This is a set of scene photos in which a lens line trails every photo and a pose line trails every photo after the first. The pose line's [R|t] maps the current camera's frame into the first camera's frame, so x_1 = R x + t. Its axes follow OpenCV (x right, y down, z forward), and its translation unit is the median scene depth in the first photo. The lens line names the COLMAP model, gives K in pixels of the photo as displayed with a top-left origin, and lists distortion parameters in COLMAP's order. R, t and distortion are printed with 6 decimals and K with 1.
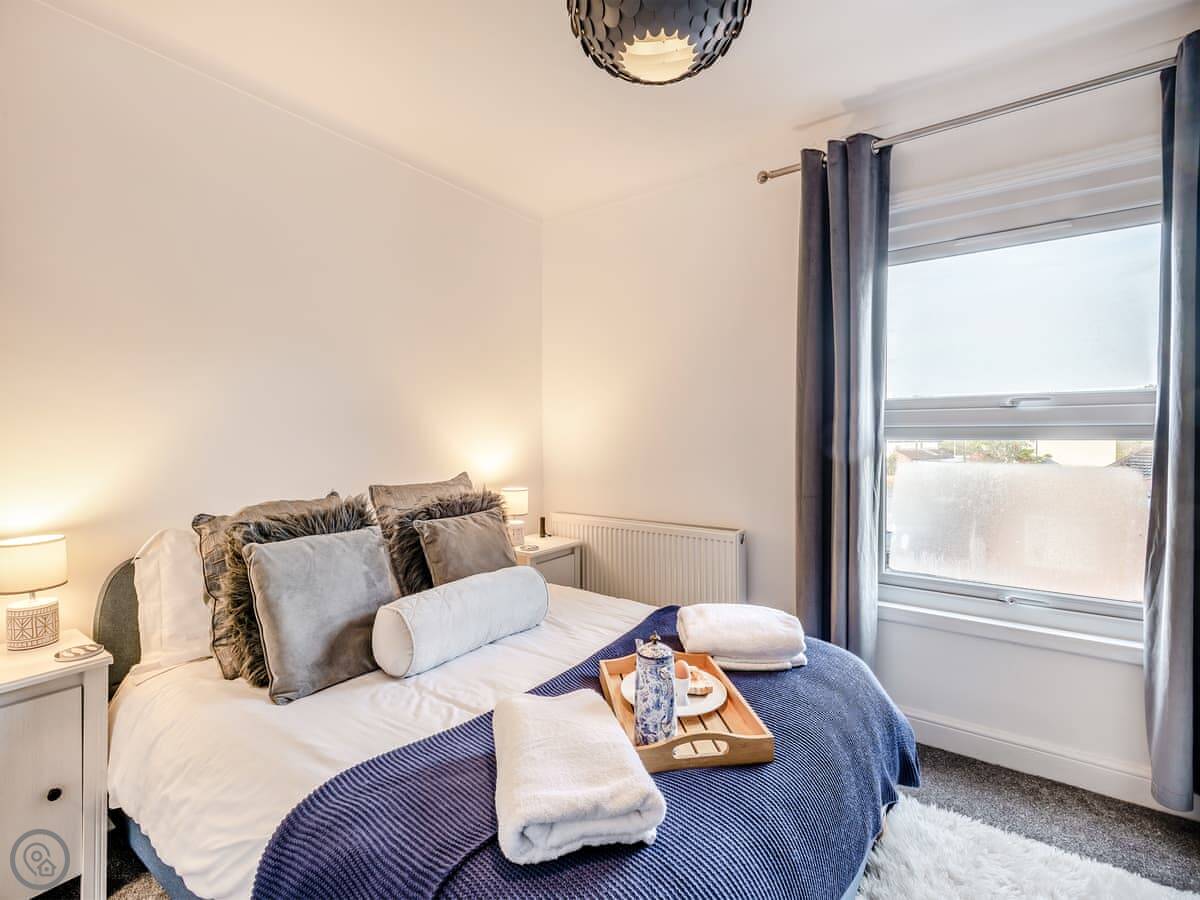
lens RADIAL K [[552.7, 0, 598.8], [0, 552.7, 449.9], [0, 0, 1]] dist [0.006029, -0.001891]
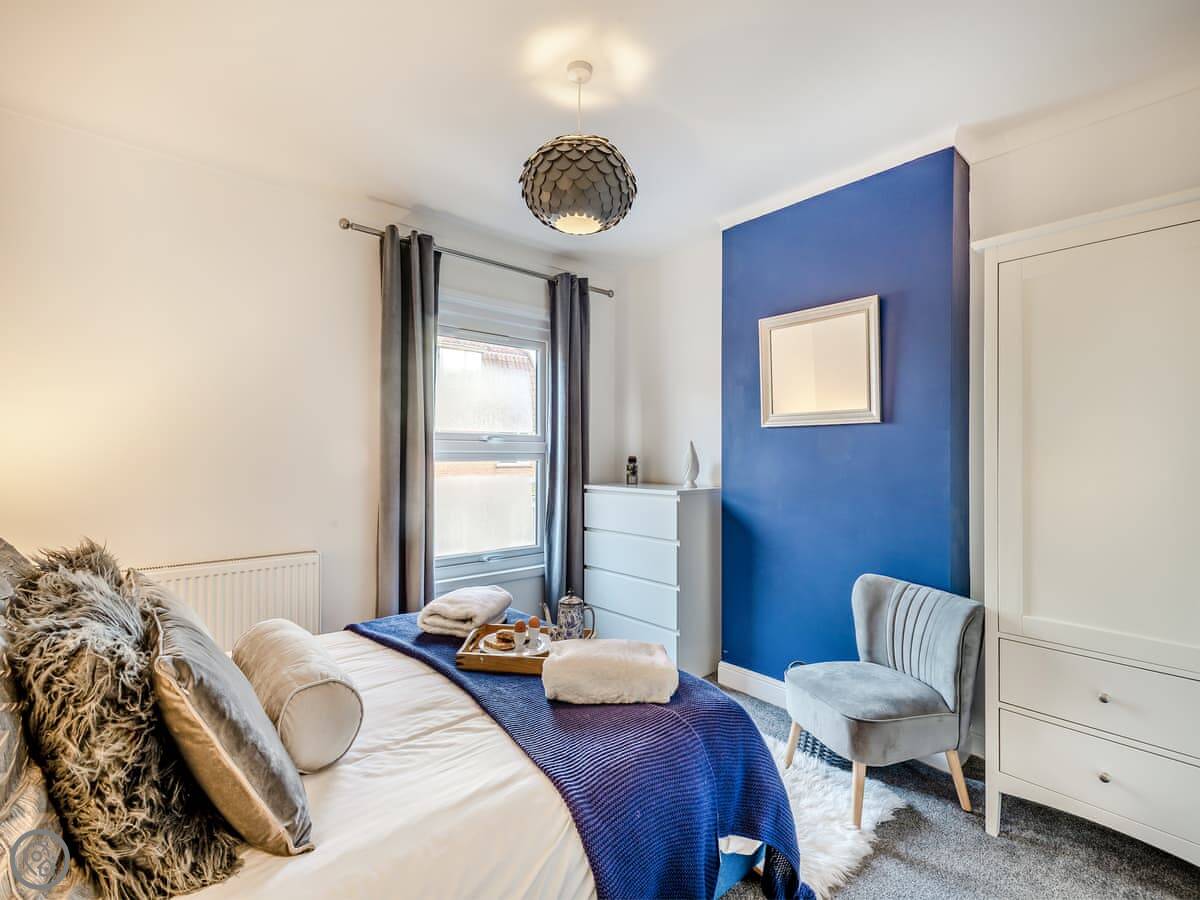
lens RADIAL K [[552.7, 0, 599.2], [0, 552.7, 451.0], [0, 0, 1]] dist [0.006029, -0.001891]
pose [[0.227803, 0.008590, 0.973669, -0.765047], [0.013323, 0.999840, -0.011938, -0.023396], [-0.973616, 0.015692, 0.227652, 0.304816]]
